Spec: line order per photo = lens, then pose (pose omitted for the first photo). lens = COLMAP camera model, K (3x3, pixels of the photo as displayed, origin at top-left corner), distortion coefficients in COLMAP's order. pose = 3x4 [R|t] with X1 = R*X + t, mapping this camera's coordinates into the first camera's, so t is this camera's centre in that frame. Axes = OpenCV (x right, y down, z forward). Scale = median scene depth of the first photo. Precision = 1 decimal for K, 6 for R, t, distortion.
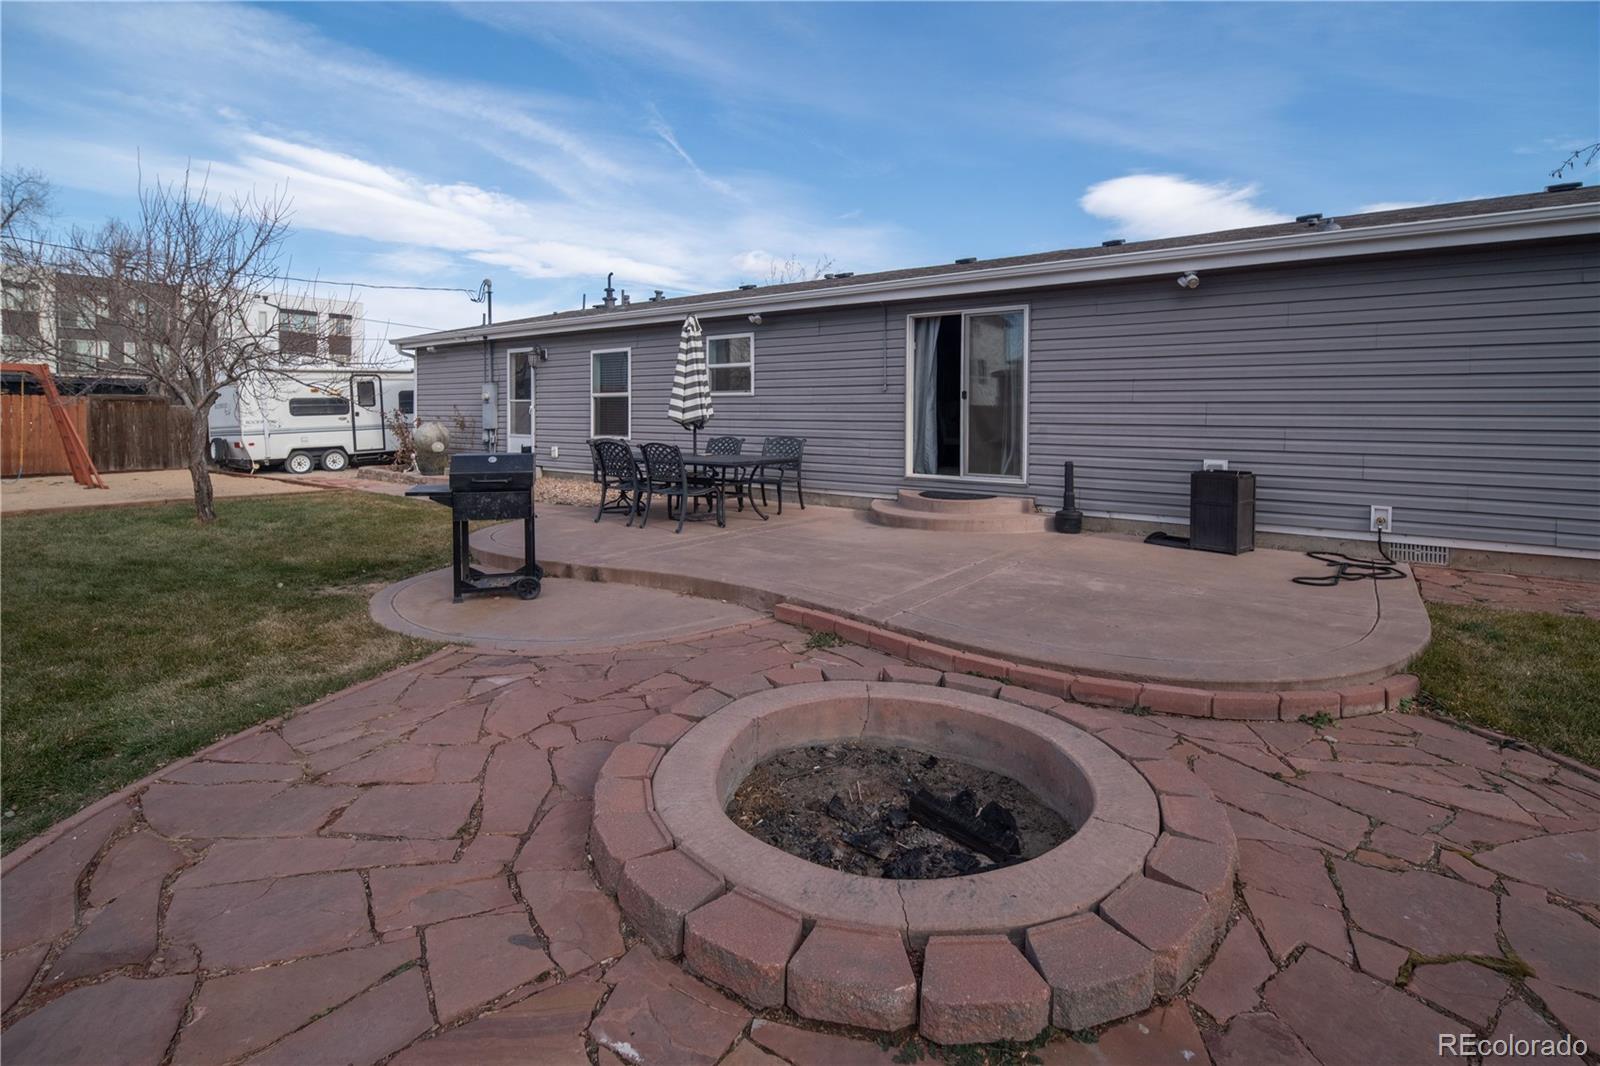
lens RADIAL K [[715.0, 0, 858.7], [0, 715.0, 426.3], [0, 0, 1]] dist [-0.012799, -0.001734]
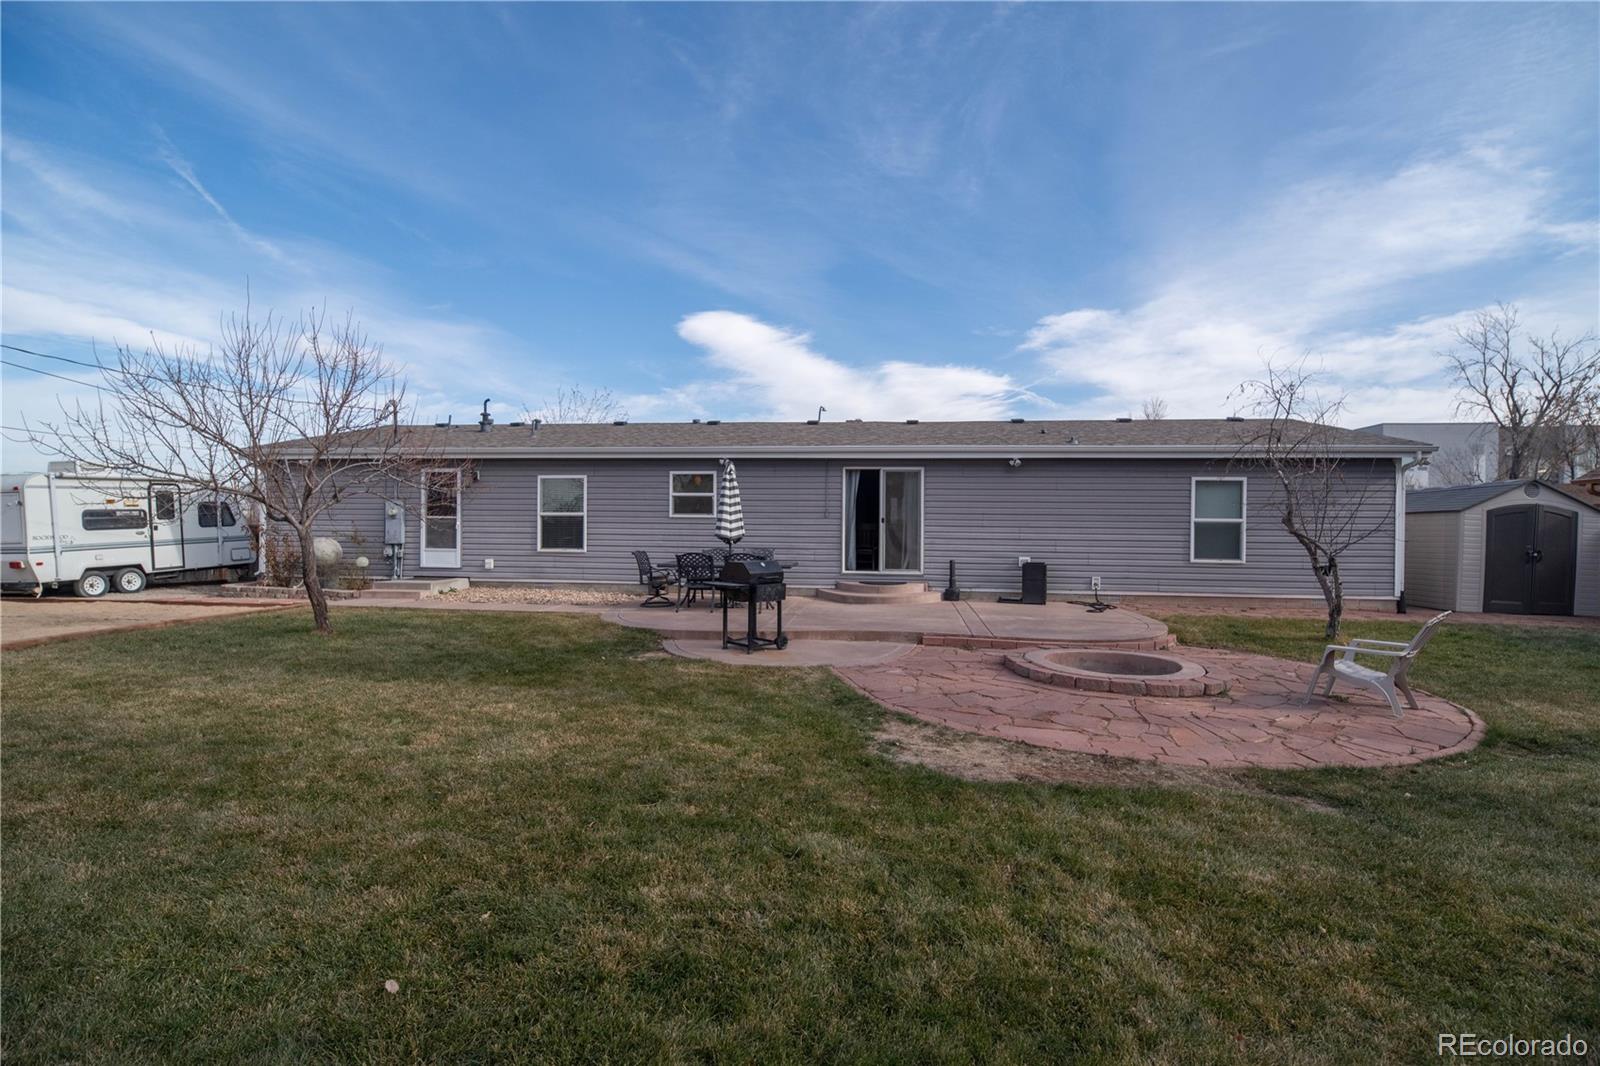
lens RADIAL K [[715.0, 0, 792.5], [0, 715.0, 525.9], [0, 0, 1]] dist [-0.012799, -0.001734]
pose [[0.865260, 0.002850, 0.501315, -0.490172], [0.002297, 0.999951, -0.009650, -0.009653], [-0.501318, 0.009501, 0.865211, -0.169379]]
